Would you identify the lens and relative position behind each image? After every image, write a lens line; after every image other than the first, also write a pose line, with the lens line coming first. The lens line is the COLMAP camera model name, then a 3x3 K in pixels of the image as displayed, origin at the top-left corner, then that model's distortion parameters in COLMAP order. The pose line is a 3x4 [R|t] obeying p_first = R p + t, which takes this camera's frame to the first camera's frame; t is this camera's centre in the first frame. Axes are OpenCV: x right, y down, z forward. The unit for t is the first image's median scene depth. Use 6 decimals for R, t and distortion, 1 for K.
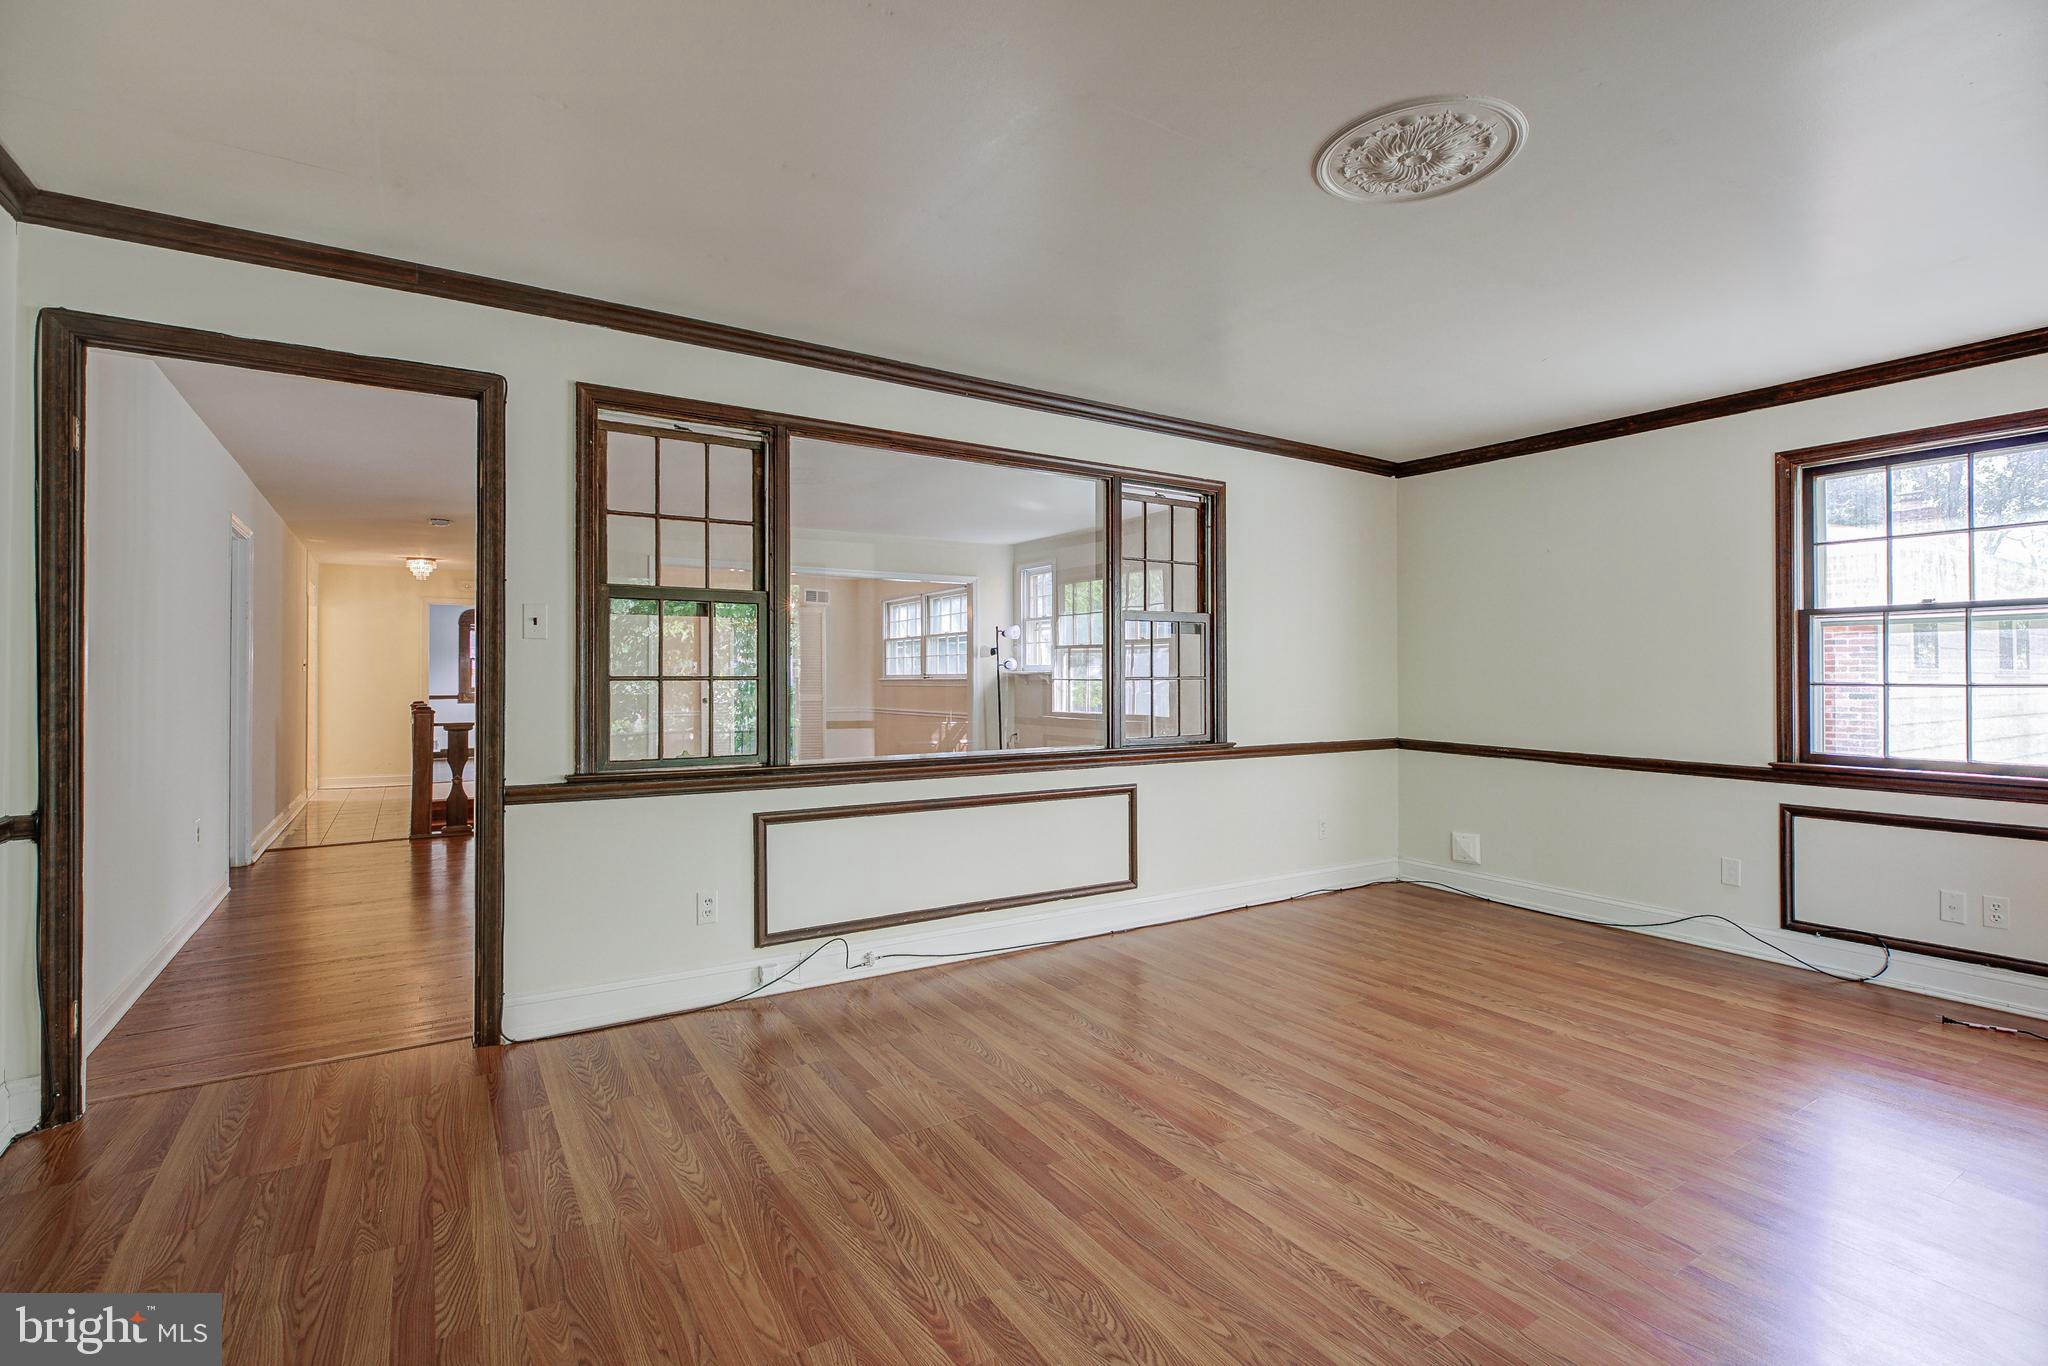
lens RADIAL K [[934.2, 0, 1023.5], [0, 934.2, 671.4], [0, 0, 1]] dist [-0.008284, -0.000502]
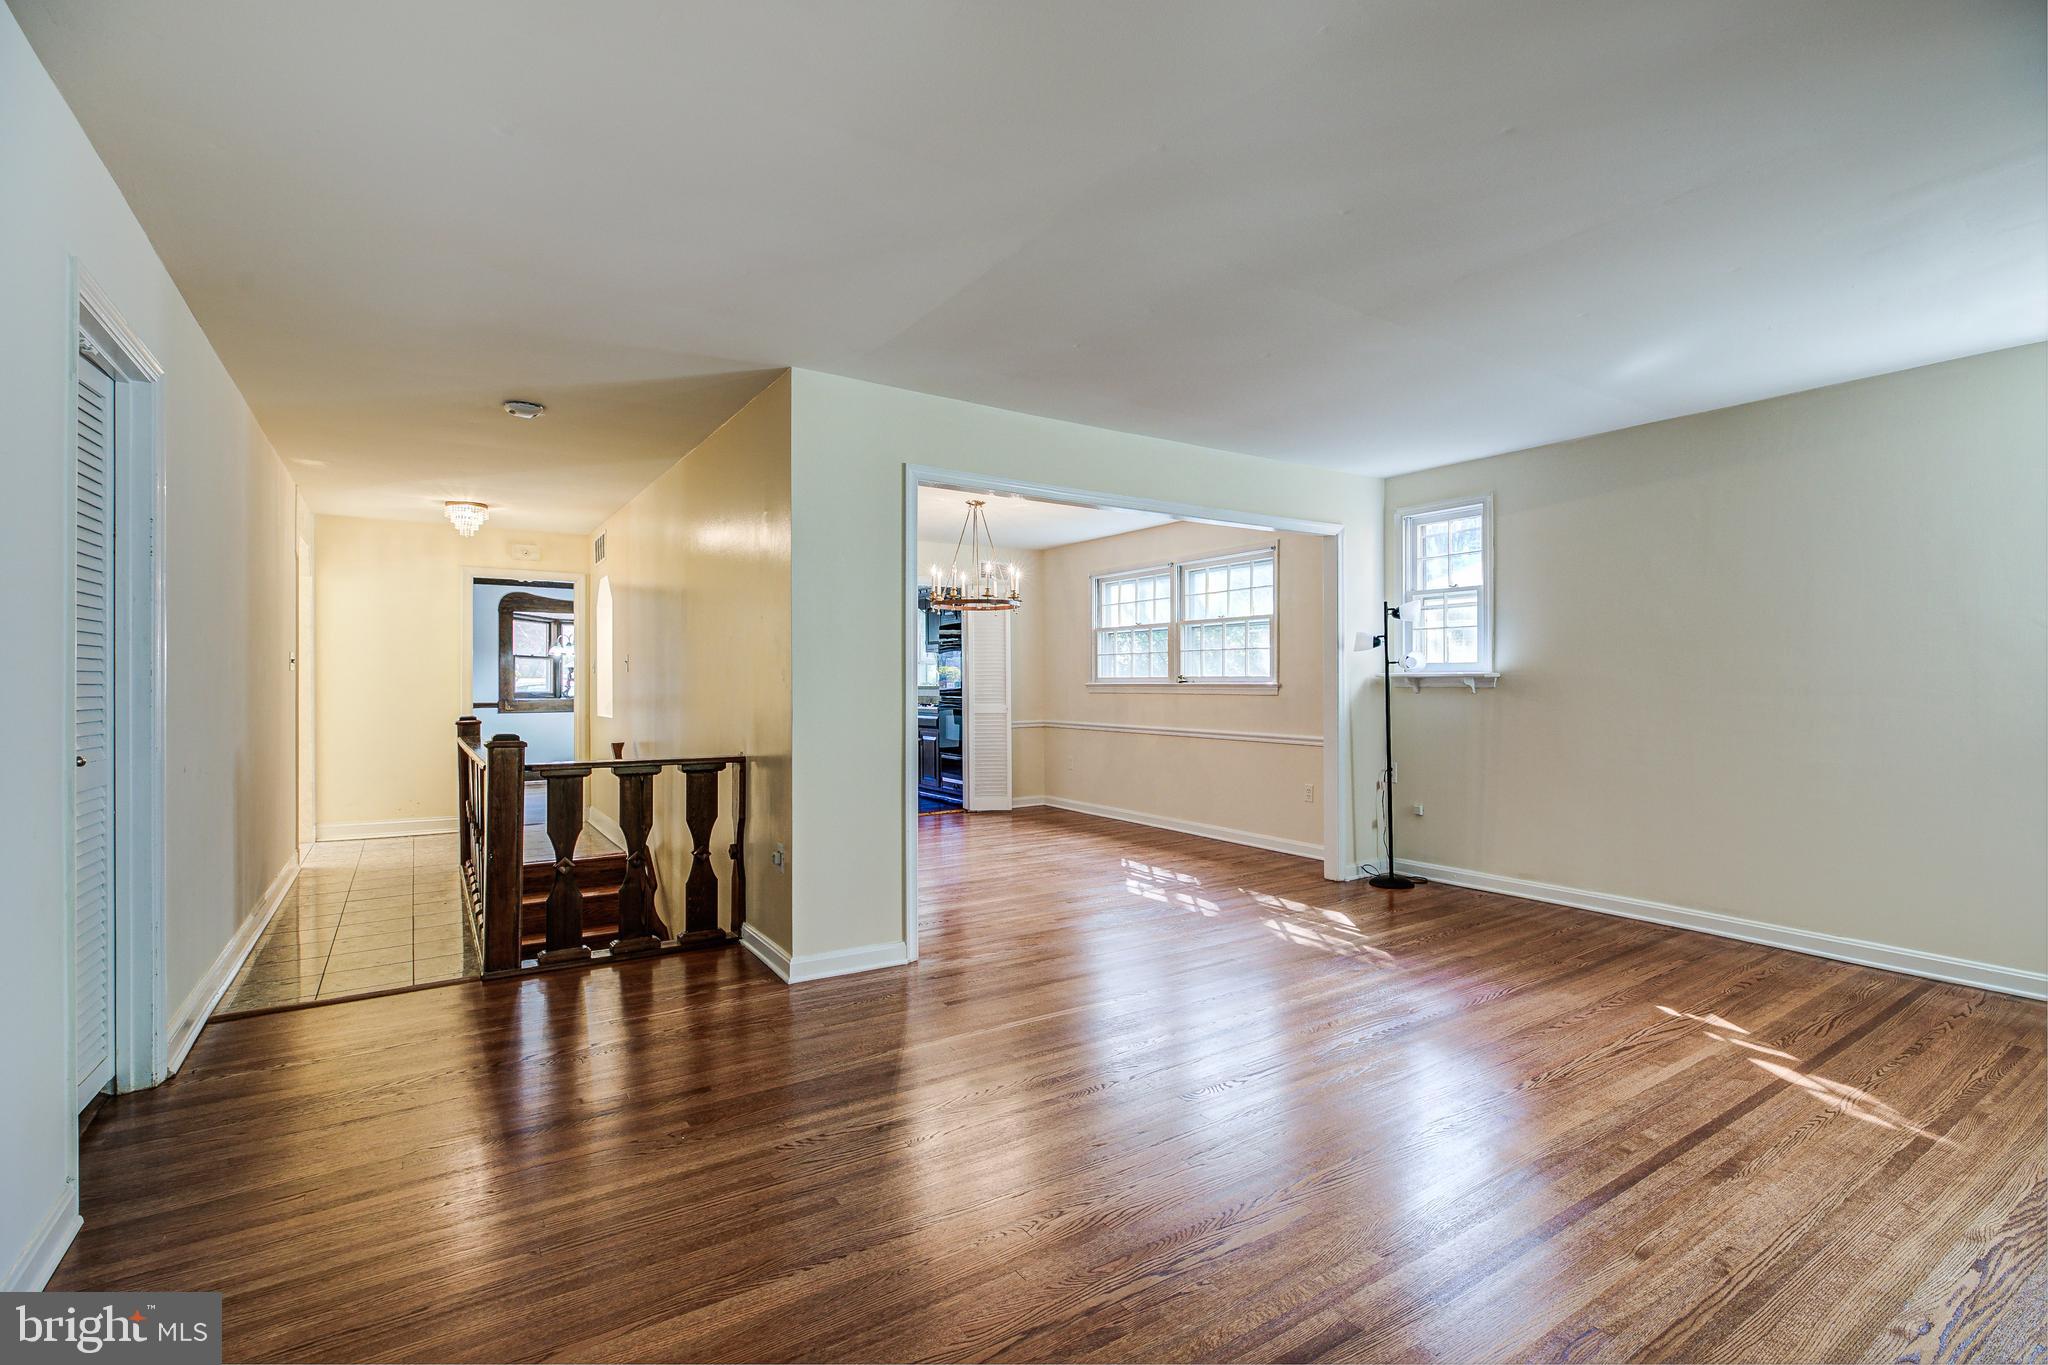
lens RADIAL K [[934.2, 0, 1032.4], [0, 934.2, 687.2], [0, 0, 1]] dist [-0.008284, -0.000502]
pose [[0.999983, 0.002393, 0.005337, -0.237966], [-0.002459, 0.999920, 0.012379, 0.002651], [-0.005307, -0.012392, 0.999909, 0.318321]]
